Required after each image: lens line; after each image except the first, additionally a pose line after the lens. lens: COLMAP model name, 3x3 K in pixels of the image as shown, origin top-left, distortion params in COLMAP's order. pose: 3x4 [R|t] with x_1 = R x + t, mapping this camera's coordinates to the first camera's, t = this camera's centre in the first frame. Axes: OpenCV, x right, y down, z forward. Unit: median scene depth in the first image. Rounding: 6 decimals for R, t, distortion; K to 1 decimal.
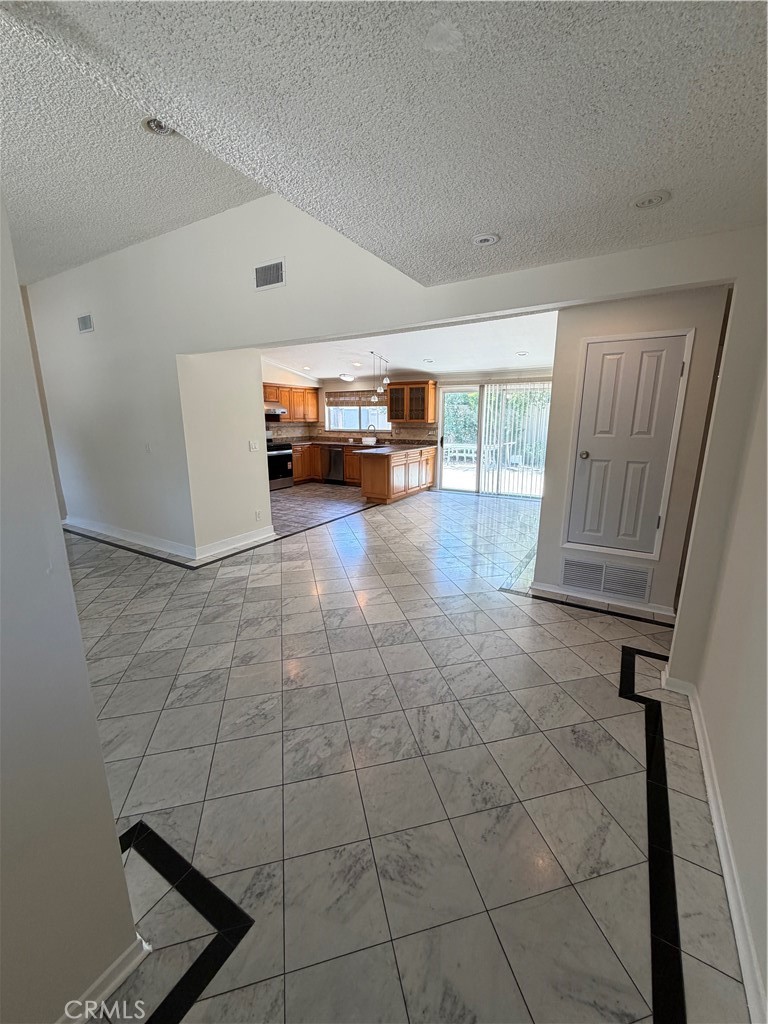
lens RADIAL K [[409.7, 0, 383.2], [0, 409.7, 507.7], [0, 0, 1]] dist [0.001207, 0.000092]
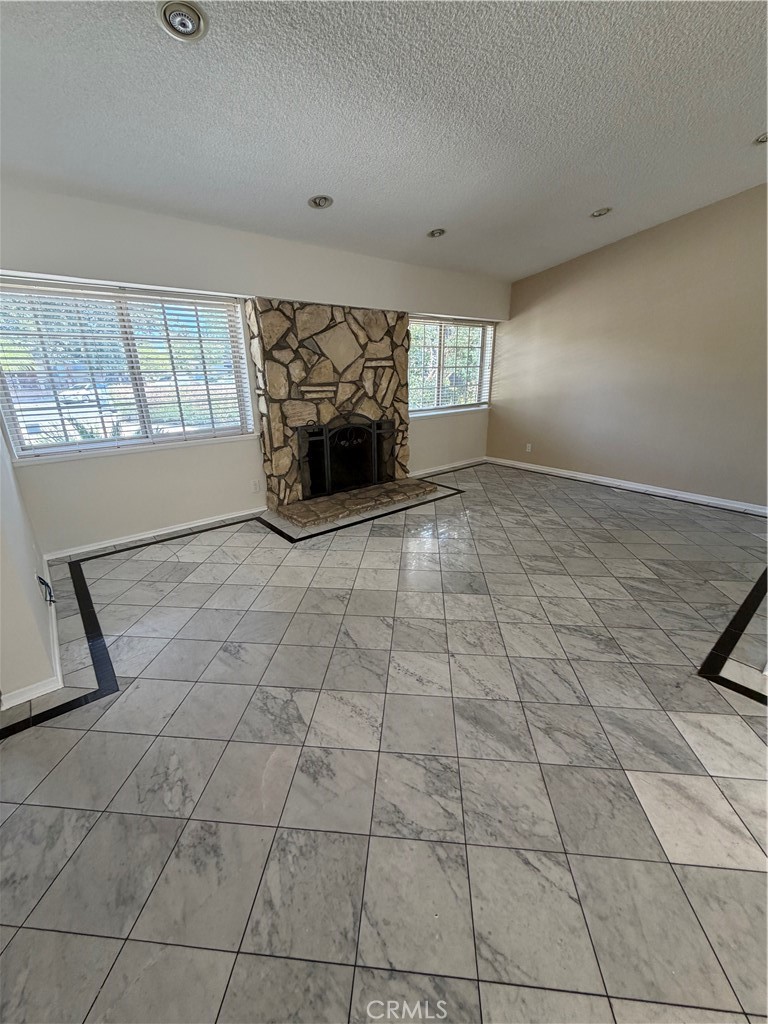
lens RADIAL K [[409.7, 0, 383.4], [0, 409.7, 509.1], [0, 0, 1]] dist [0.001207, 0.000092]
pose [[-0.324237, 0.318634, -0.890698, 0.021523], [-0.196711, 0.898273, 0.392952, -0.104373], [0.925297, 0.302620, -0.228574, 0.518134]]
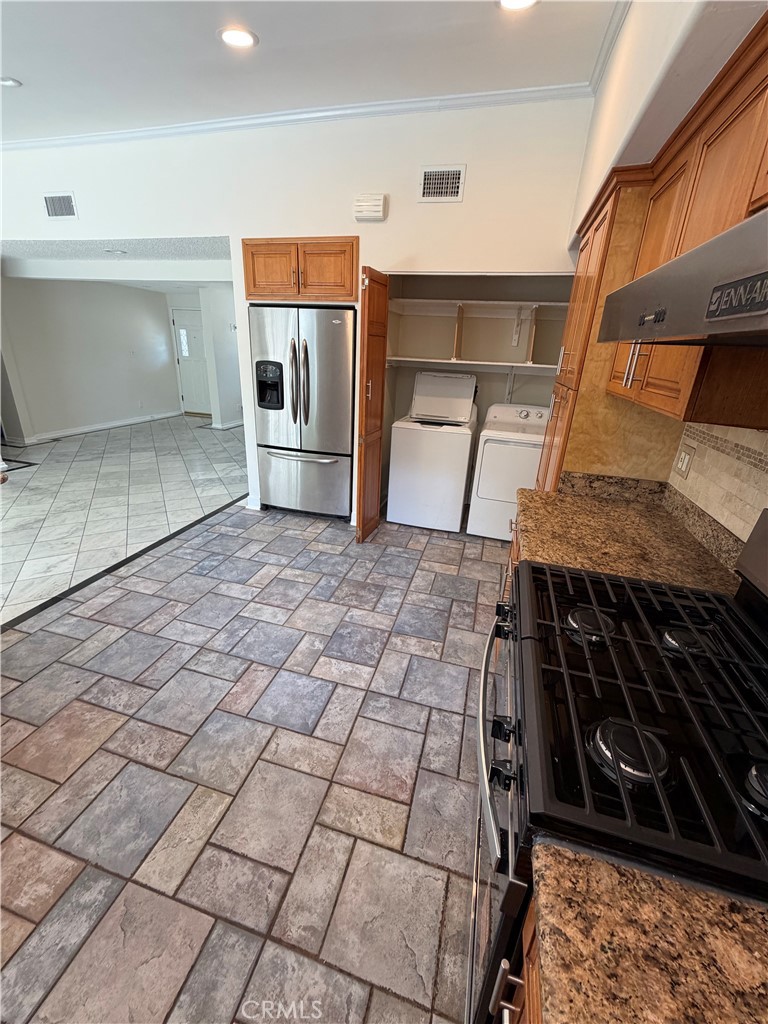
lens RADIAL K [[409.7, 0, 383.9], [0, 409.7, 508.9], [0, 0, 1]] dist [0.001207, 0.000092]
pose [[-0.962332, 0.055959, -0.266056, -0.292985], [-0.104164, 0.828029, 0.550925, -0.356163], [0.251131, 0.557886, -0.791010, 1.584537]]
